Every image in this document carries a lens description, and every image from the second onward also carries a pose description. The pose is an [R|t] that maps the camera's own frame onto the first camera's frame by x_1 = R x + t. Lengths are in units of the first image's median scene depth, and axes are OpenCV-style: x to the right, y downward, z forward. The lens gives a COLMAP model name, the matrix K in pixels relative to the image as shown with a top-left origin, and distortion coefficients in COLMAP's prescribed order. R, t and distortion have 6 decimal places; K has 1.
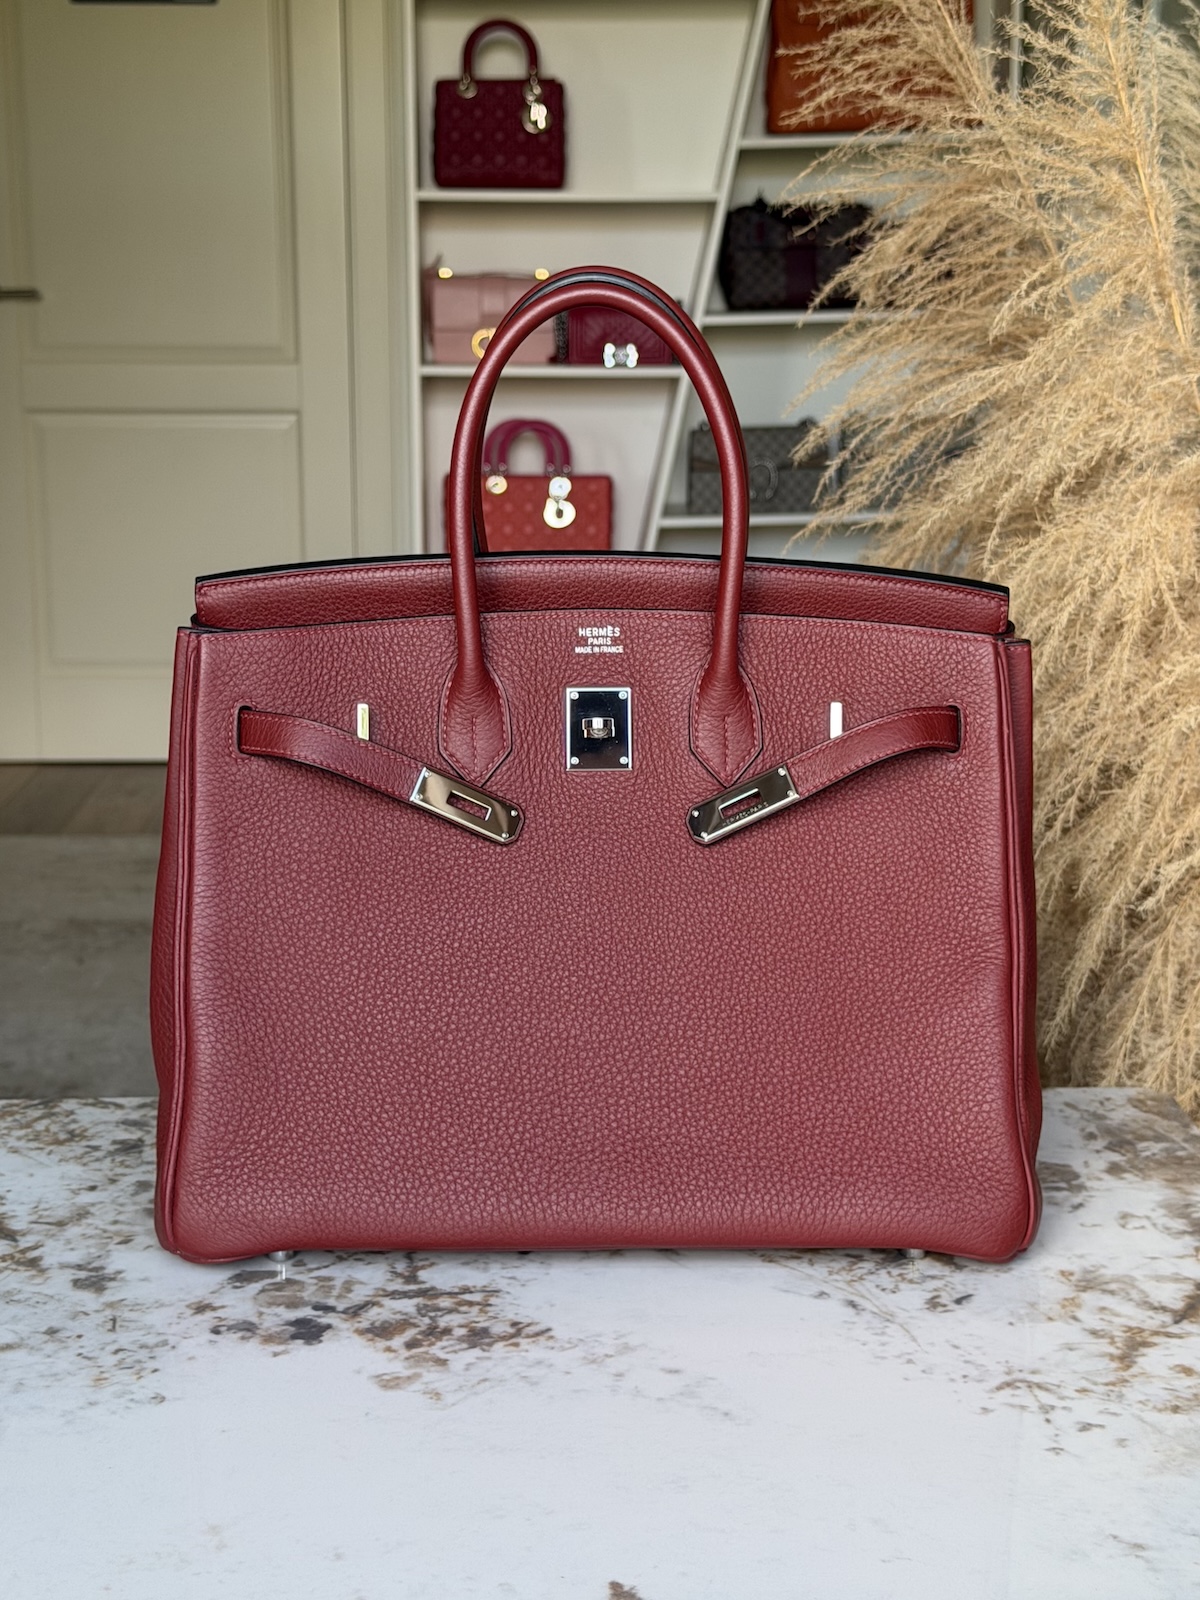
lens RADIAL K [[2413.6, 0, 638.0], [0, 2413.6, 830.5], [0, 0, 1]] dist [0.108223, 0.000000]
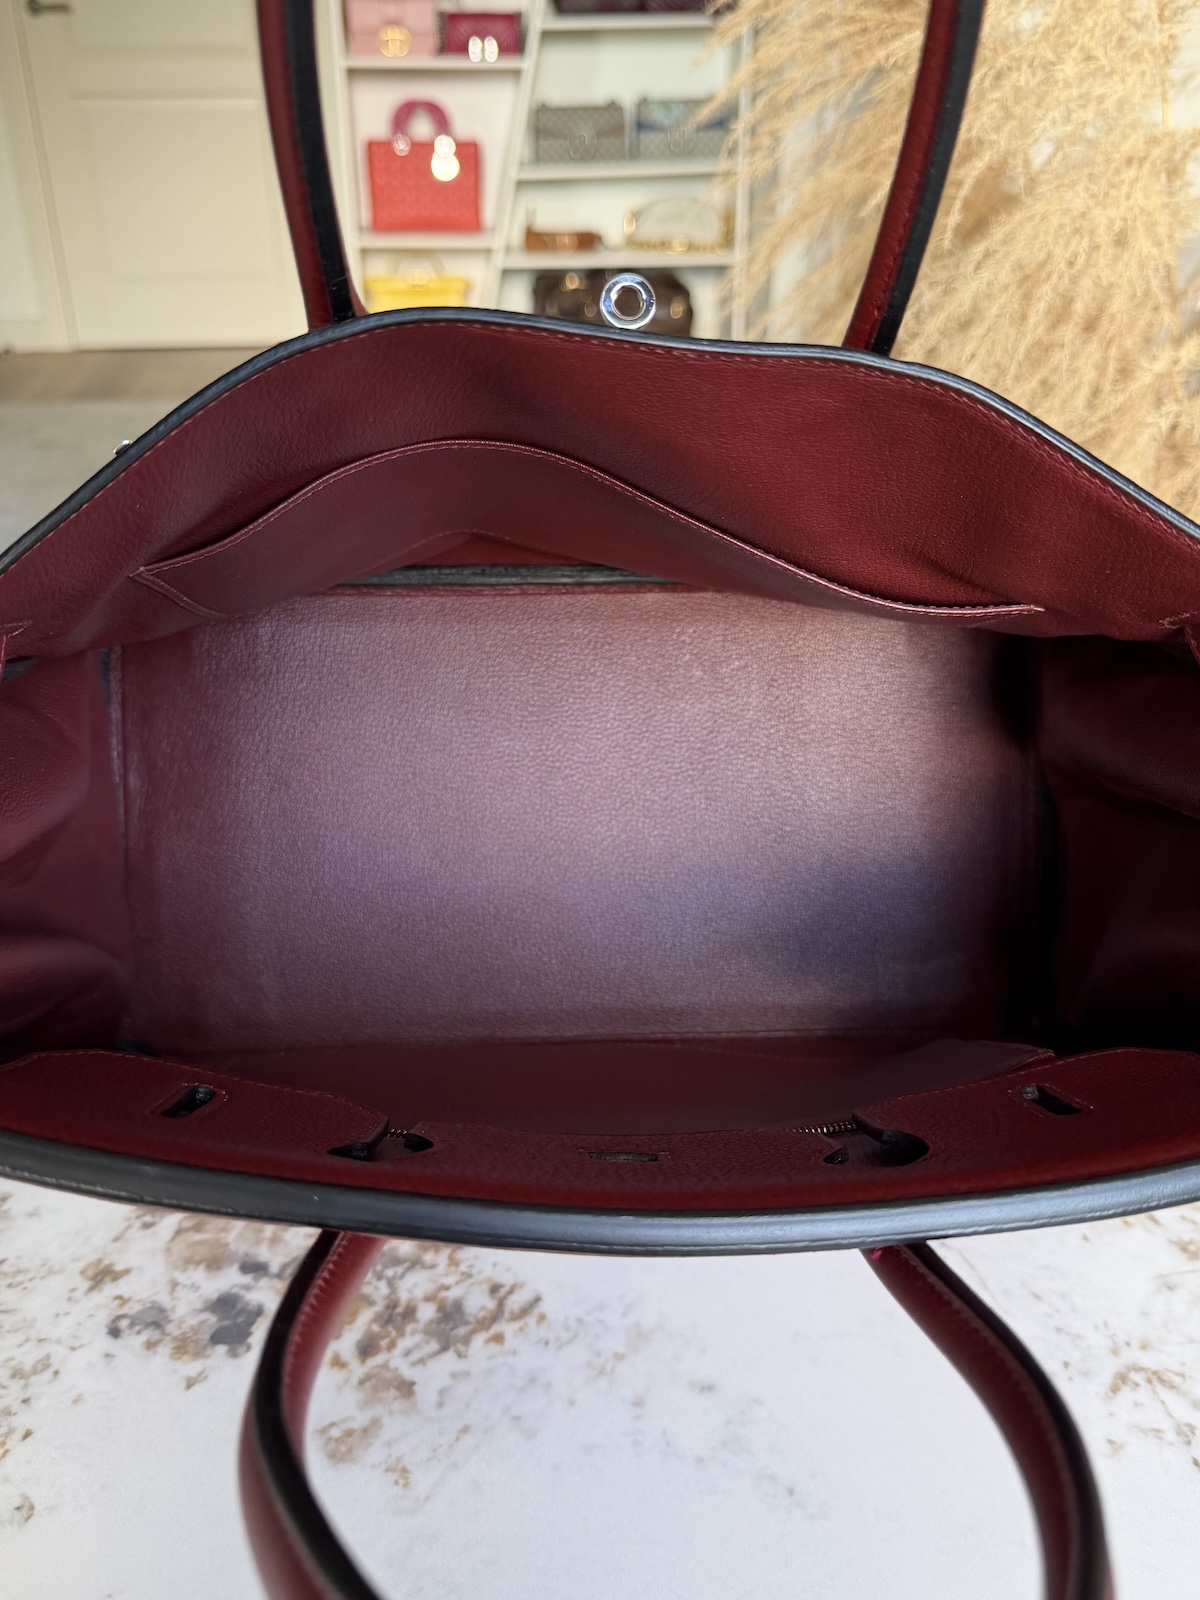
lens RADIAL K [[1368.8, 0, 639.4], [0, 1368.8, 789.0], [0, 0, 1]] dist [-0.018090, -0.010198]
pose [[0.995116, -0.042028, 0.089318, -0.031492], [0.013867, 0.955380, 0.295055, -0.076116], [-0.097733, -0.292375, 0.951296, 0.530178]]
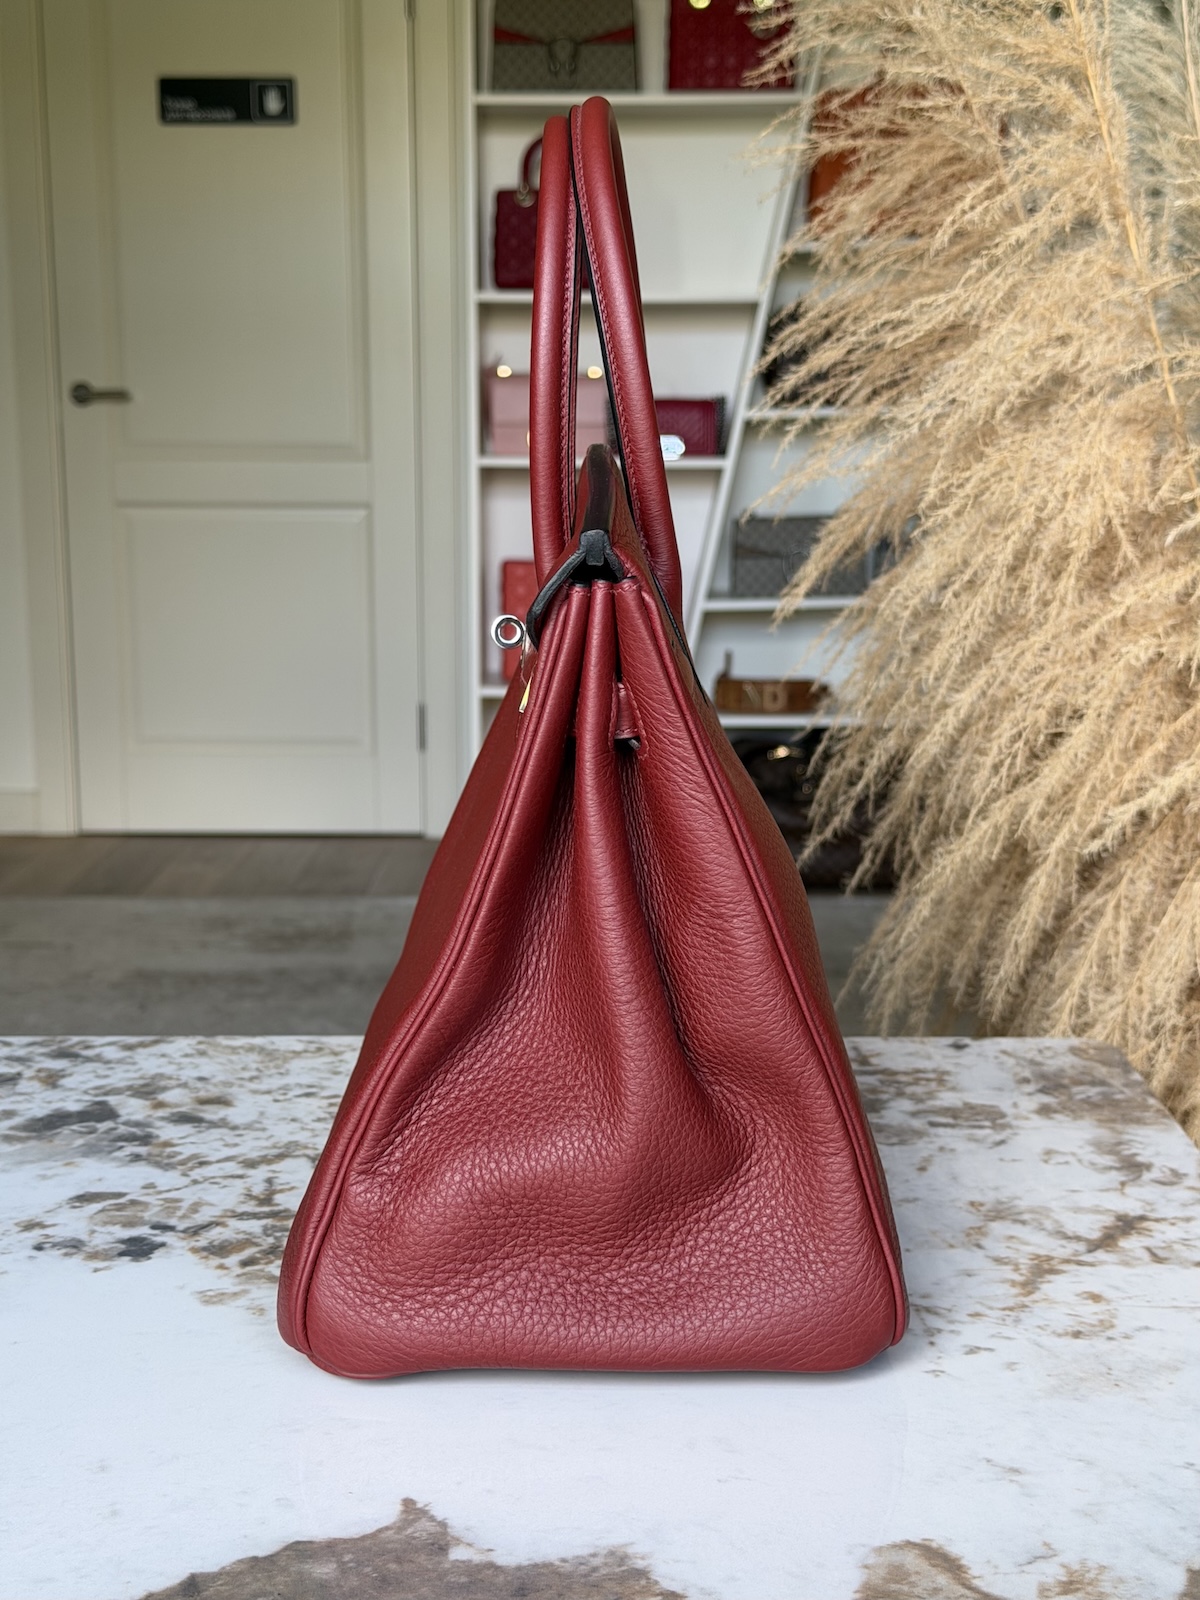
lens RADIAL K [[2236.9, 0, 636.1], [0, 2236.9, 873.1], [0, 0, 1]] dist [0.098837, 0.000000]
pose [[0.999435, 0.007422, -0.032773, 0.067754], [-0.008201, 0.999685, -0.023710, 0.071243], [0.032586, 0.023965, 0.999182, 0.130447]]
